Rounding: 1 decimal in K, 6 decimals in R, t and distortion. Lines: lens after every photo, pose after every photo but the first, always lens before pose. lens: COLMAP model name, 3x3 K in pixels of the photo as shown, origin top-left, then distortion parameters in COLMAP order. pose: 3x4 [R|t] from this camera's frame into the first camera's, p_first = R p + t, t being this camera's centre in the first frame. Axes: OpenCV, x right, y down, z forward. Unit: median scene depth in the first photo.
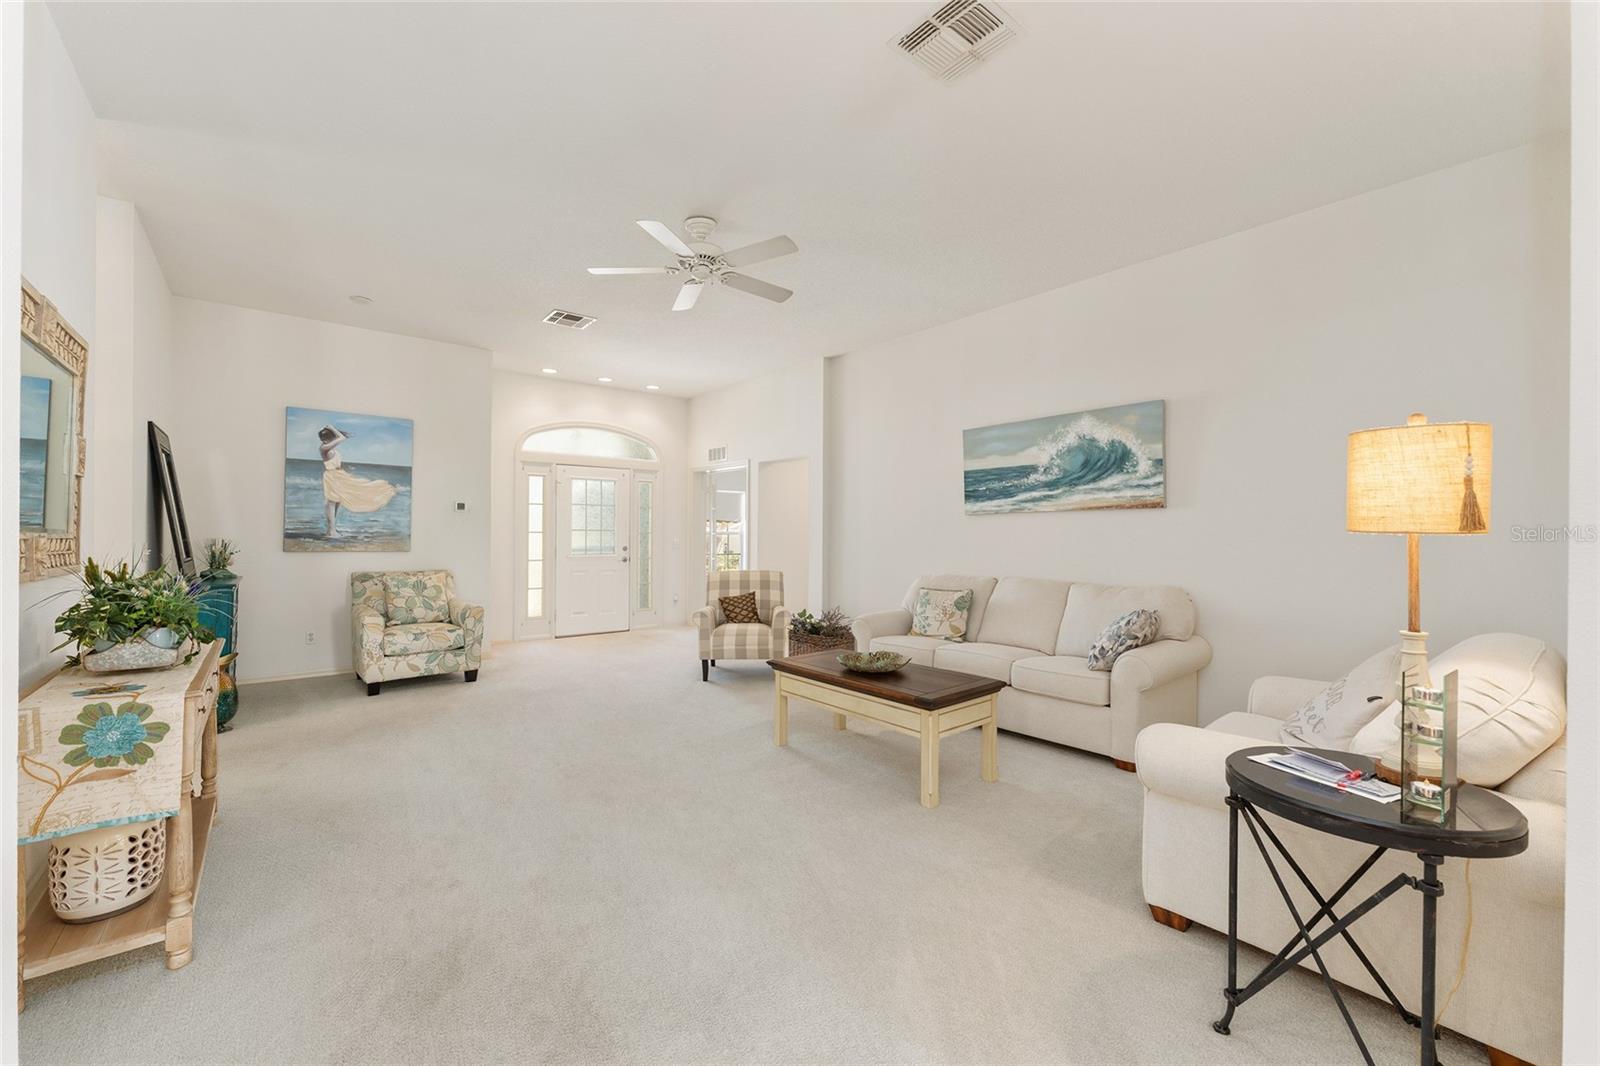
lens RADIAL K [[646.2, 0, 800.9], [0, 646.2, 529.7], [0, 0, 1]] dist [0.000689, -0.000084]
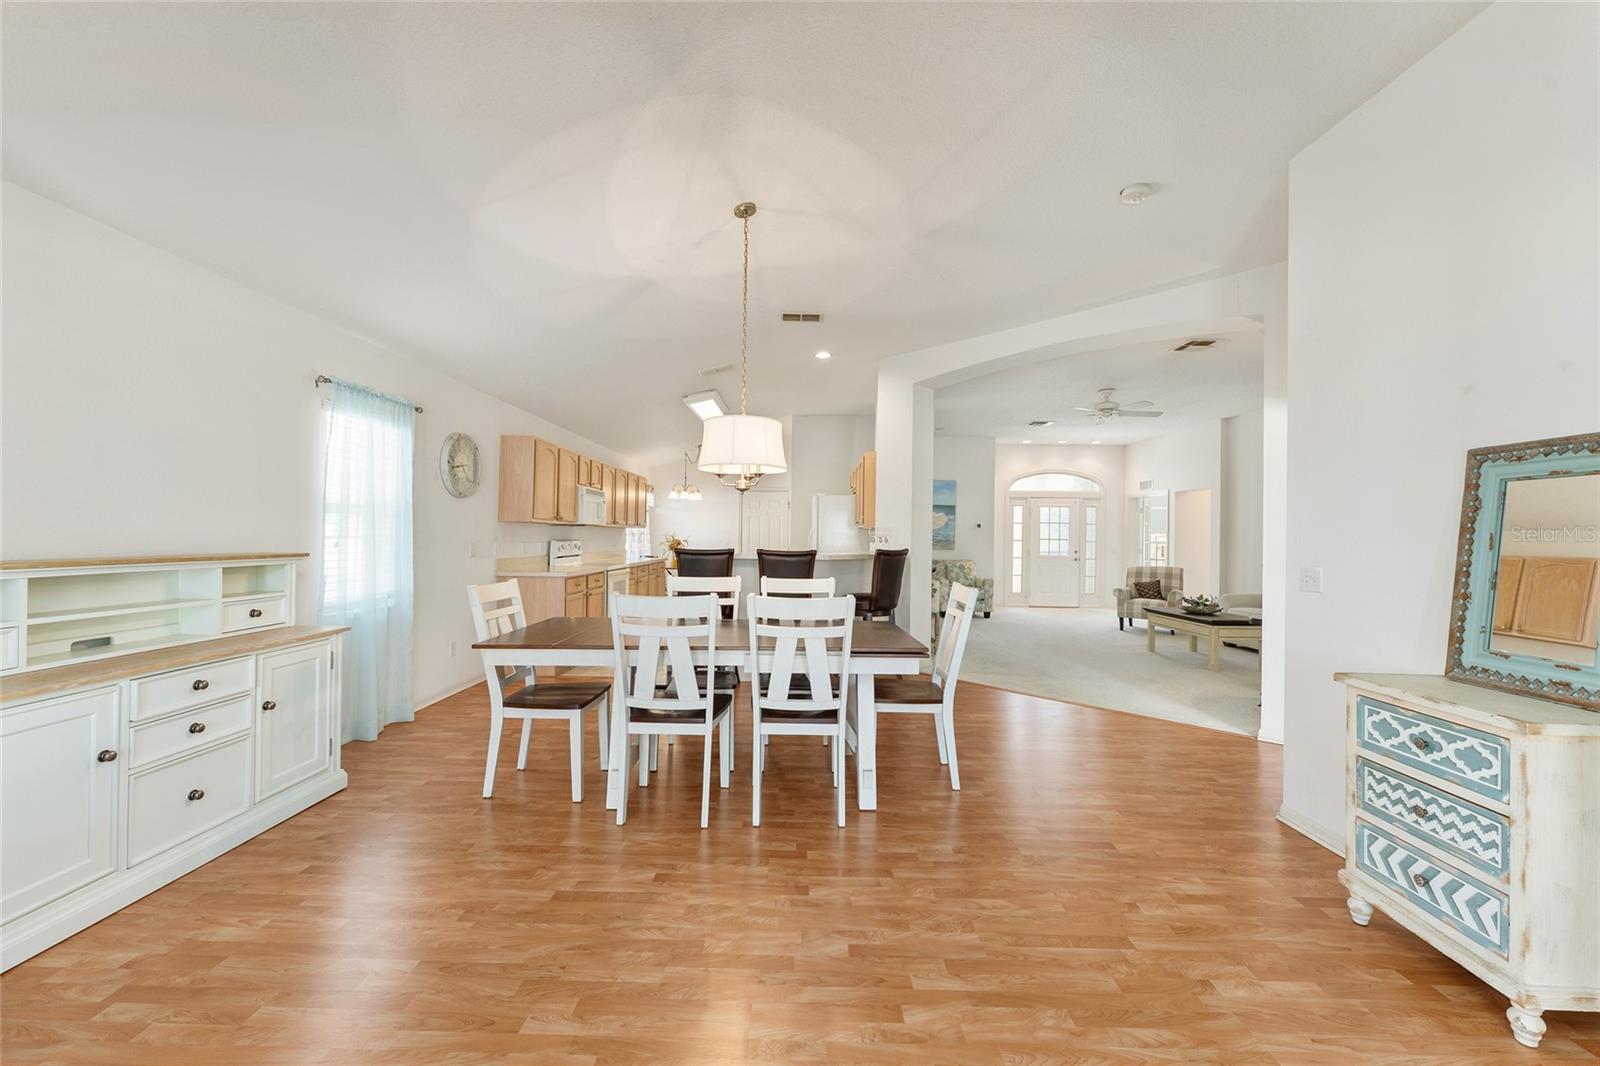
lens RADIAL K [[607.2, 0, 800.0], [0, 607.2, 533.0], [0, 0, 1]] dist [-0.000247, -0.000039]
pose [[0.755330, 0.000632, -0.655344, 0.226517], [-0.006510, 0.999957, -0.006540, -0.001584], [0.655312, 0.009206, 0.755302, -0.656782]]
